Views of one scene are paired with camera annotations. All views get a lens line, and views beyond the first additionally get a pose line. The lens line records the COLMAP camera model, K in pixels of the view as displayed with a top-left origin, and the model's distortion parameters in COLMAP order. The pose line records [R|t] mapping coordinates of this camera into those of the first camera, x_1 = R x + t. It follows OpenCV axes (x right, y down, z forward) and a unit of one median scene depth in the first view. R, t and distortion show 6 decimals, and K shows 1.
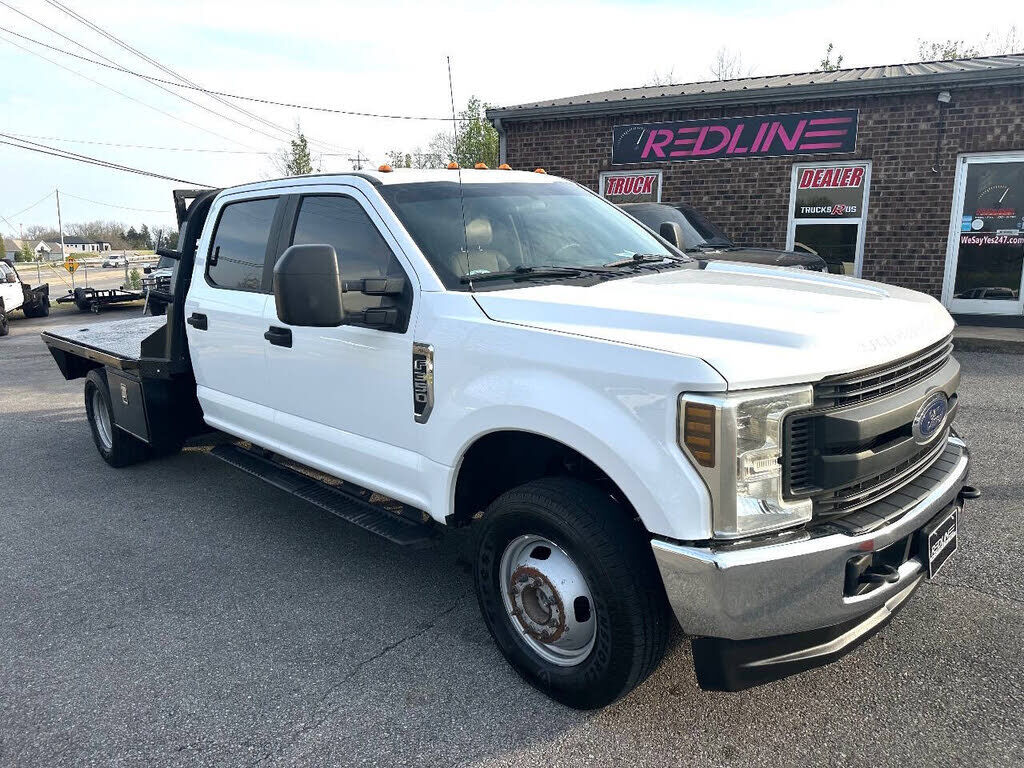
lens RADIAL K [[756.3, 0, 508.5], [0, 756.3, 380.0], [0, 0, 1]] dist [0.004829, -0.006374]
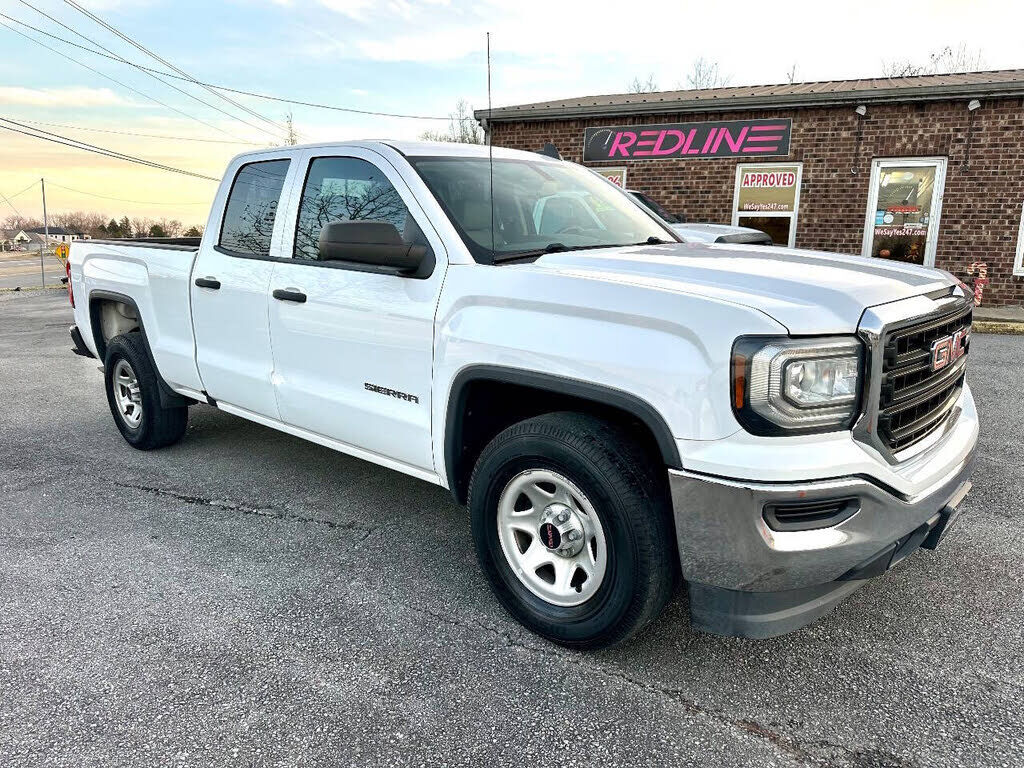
lens RADIAL K [[808.8, 0, 513.3], [0, 808.8, 400.9], [0, 0, 1]] dist [0.039806, -0.057879]
pose [[0.999440, 0.018792, 0.027683, 0.003342], [-0.018713, 0.999820, -0.003094, 0.091462], [-0.027737, 0.002575, 0.999612, -0.247431]]
